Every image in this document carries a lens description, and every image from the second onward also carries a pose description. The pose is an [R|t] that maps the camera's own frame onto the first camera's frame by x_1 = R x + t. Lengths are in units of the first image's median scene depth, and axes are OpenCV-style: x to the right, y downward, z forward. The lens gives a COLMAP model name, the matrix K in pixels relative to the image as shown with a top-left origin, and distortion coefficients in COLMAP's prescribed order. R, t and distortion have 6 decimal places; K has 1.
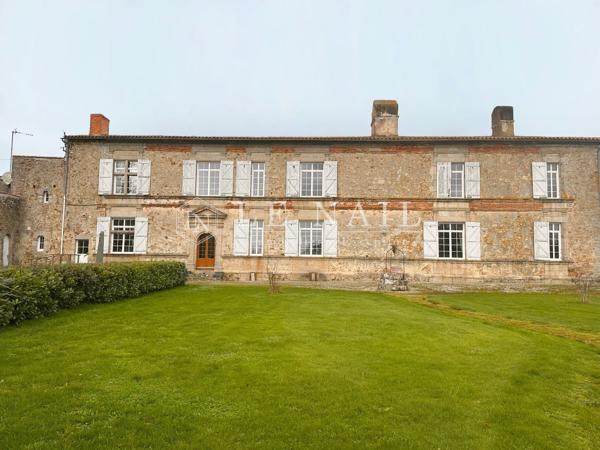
lens RADIAL K [[414.4, 0, 300.0], [0, 414.4, 225.0], [0, 0, 1]] dist [0.136025, -0.156876]
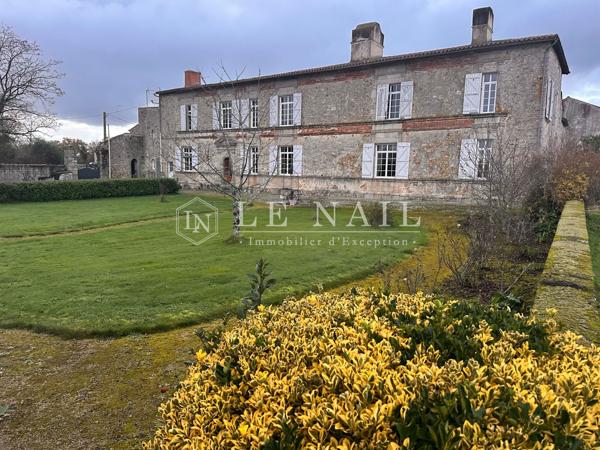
lens RADIAL K [[414.4, 0, 300.0], [0, 414.4, 225.0], [0, 0, 1]] dist [0.136025, -0.156876]
pose [[0.838258, 0.073617, -0.540282, 0.762208], [0.024168, 0.984855, 0.171690, 0.009827], [0.544738, -0.156978, 0.823783, -0.029641]]
